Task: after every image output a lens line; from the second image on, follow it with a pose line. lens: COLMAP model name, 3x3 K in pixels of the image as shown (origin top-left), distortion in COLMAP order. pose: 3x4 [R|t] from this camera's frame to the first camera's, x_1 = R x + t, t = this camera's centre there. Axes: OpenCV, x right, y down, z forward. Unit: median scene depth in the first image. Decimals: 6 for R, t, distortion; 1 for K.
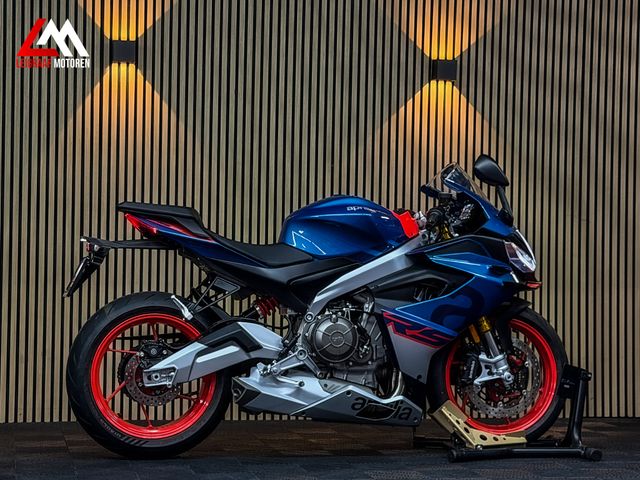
lens RADIAL K [[1427.5, 0, 320.0], [0, 1427.5, 240.0], [0, 0, 1]] dist [0.107435, 0.339752]
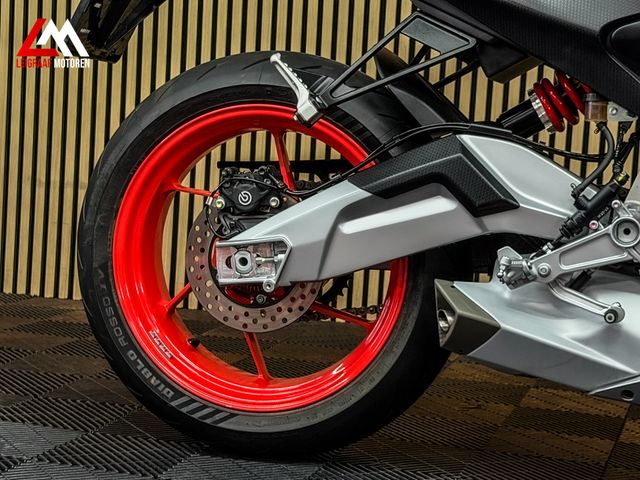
lens RADIAL K [[1427.5, 0, 320.0], [0, 1427.5, 240.0], [0, 0, 1]] dist [0.107435, 0.339752]
pose [[0.873769, 0.075420, -0.480458, 0.091490], [-0.026705, 0.993852, 0.107444, 0.044770], [0.485607, -0.081050, 0.870412, 0.641320]]
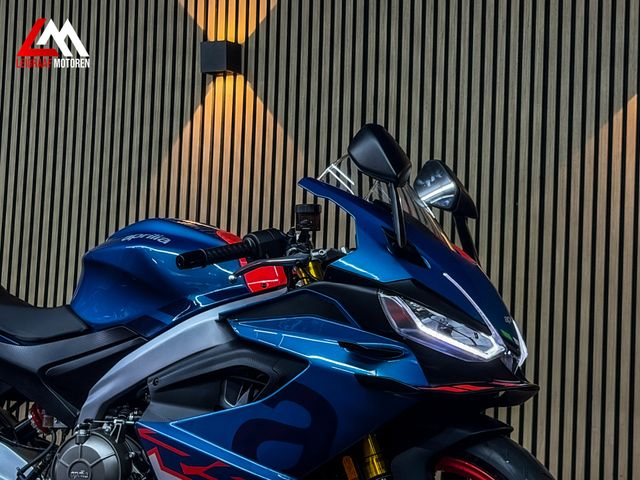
lens RADIAL K [[1427.5, 0, 320.0], [0, 1427.5, 240.0], [0, 0, 1]] dist [0.107435, 0.339752]
pose [[0.765900, -0.045835, -0.641324, 0.432287], [-0.020876, 0.995157, -0.096054, 0.030439], [0.642621, 0.086956, 0.761234, 0.622146]]
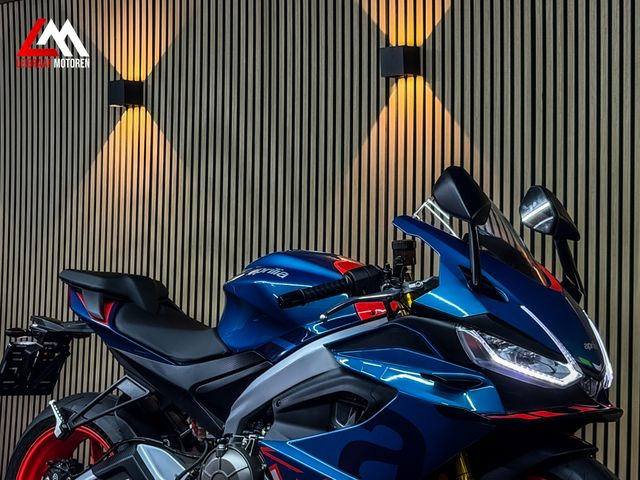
lens RADIAL K [[1427.5, 0, 320.0], [0, 1427.5, 240.0], [0, 0, 1]] dist [0.107435, 0.339752]
pose [[0.600275, -0.037577, -0.798910, 0.528521], [0.004836, 0.999048, -0.043356, -0.008960], [0.799779, 0.022162, 0.599885, 0.649732]]
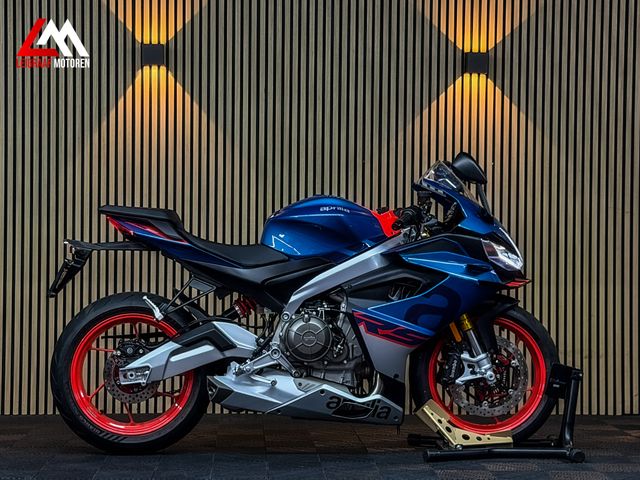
lens RADIAL K [[1427.5, 0, 320.0], [0, 1427.5, 240.0], [0, 0, 1]] dist [0.107435, 0.339752]
pose [[0.986908, -0.008713, -0.161050, 0.179864], [0.010813, 0.999868, 0.012165, -0.012286], [0.160923, -0.013747, 0.986871, 0.005609]]
